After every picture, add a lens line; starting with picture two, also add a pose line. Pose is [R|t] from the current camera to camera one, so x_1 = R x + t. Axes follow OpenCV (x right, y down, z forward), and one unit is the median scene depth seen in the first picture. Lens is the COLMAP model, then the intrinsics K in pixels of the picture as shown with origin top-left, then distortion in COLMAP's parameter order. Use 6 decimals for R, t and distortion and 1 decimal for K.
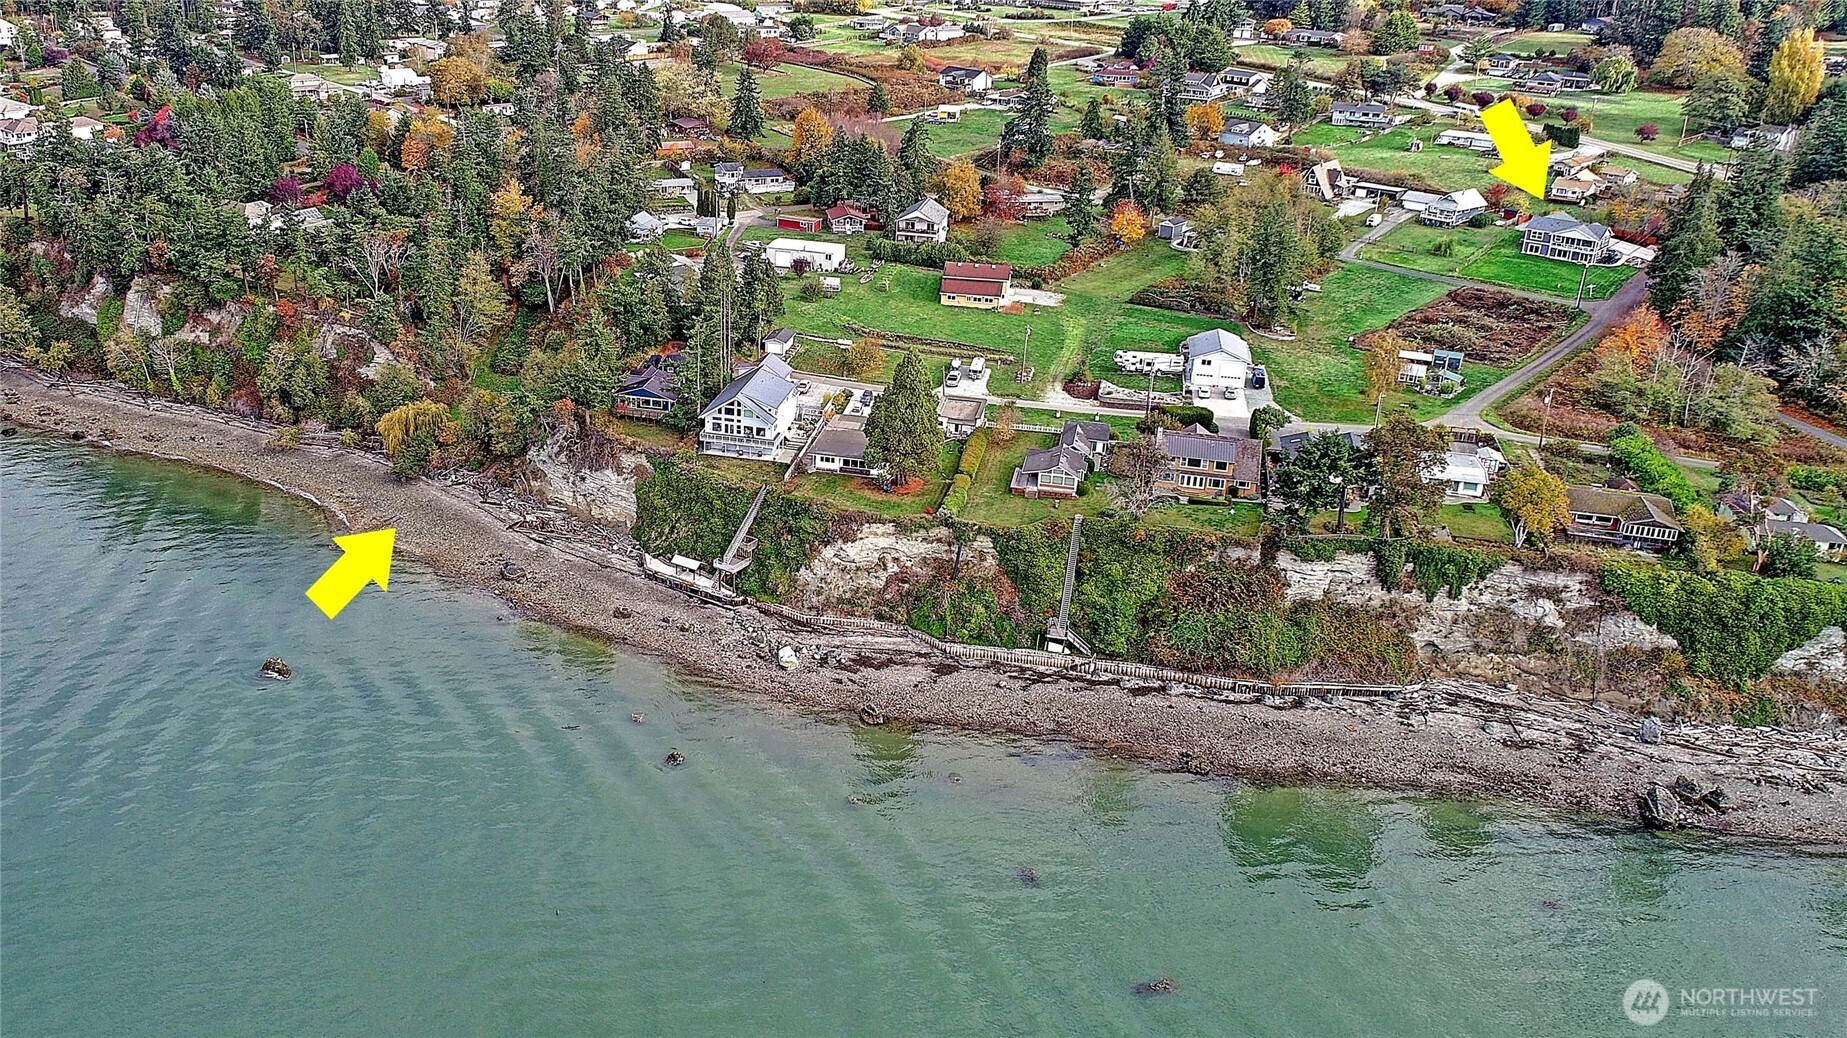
lens RADIAL K [[1334.9, 0, 923.5], [0, 1334.9, 519.0], [0, 0, 1]] dist [0.006443, 0.003640]
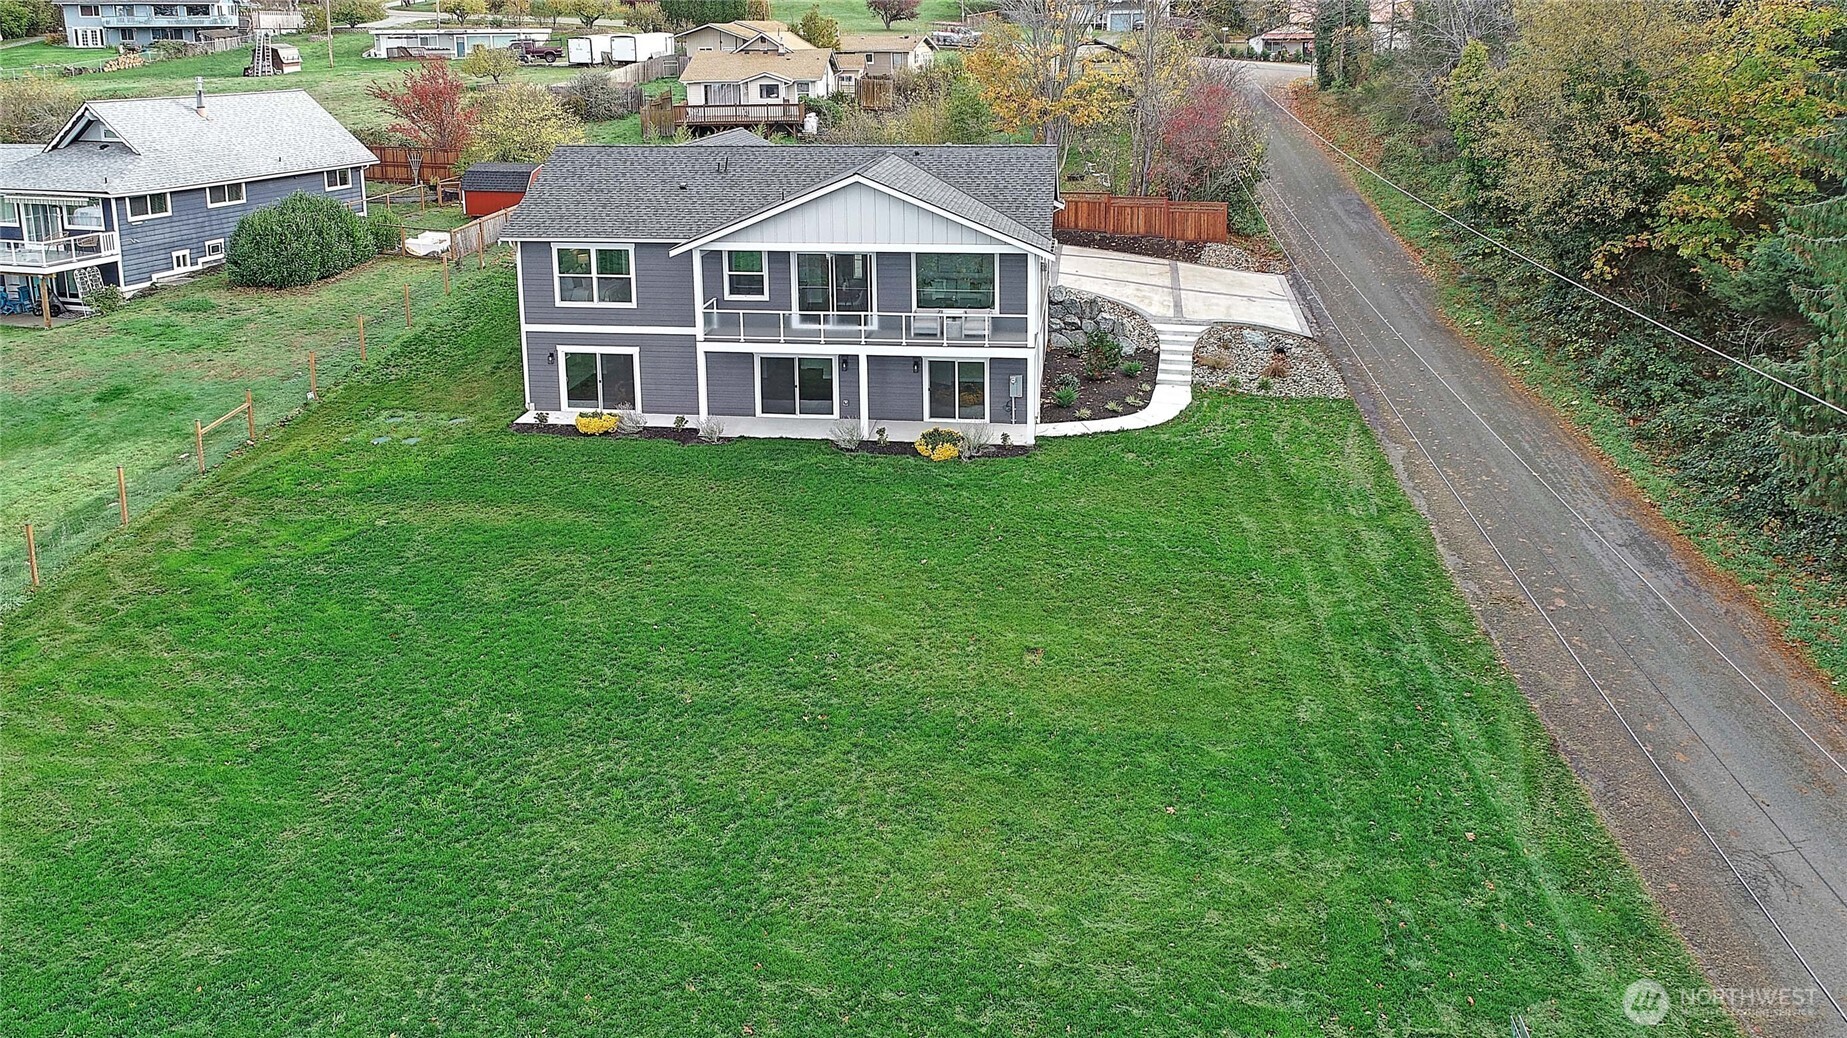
lens RADIAL K [[1334.9, 0, 923.5], [0, 1334.9, 519.0], [0, 0, 1]] dist [0.006443, 0.003640]
pose [[0.845300, -0.213354, 0.489845, 0.391685], [0.246514, 0.969134, -0.003287, -0.169343], [-0.474024, 0.123532, 0.871803, 0.819801]]
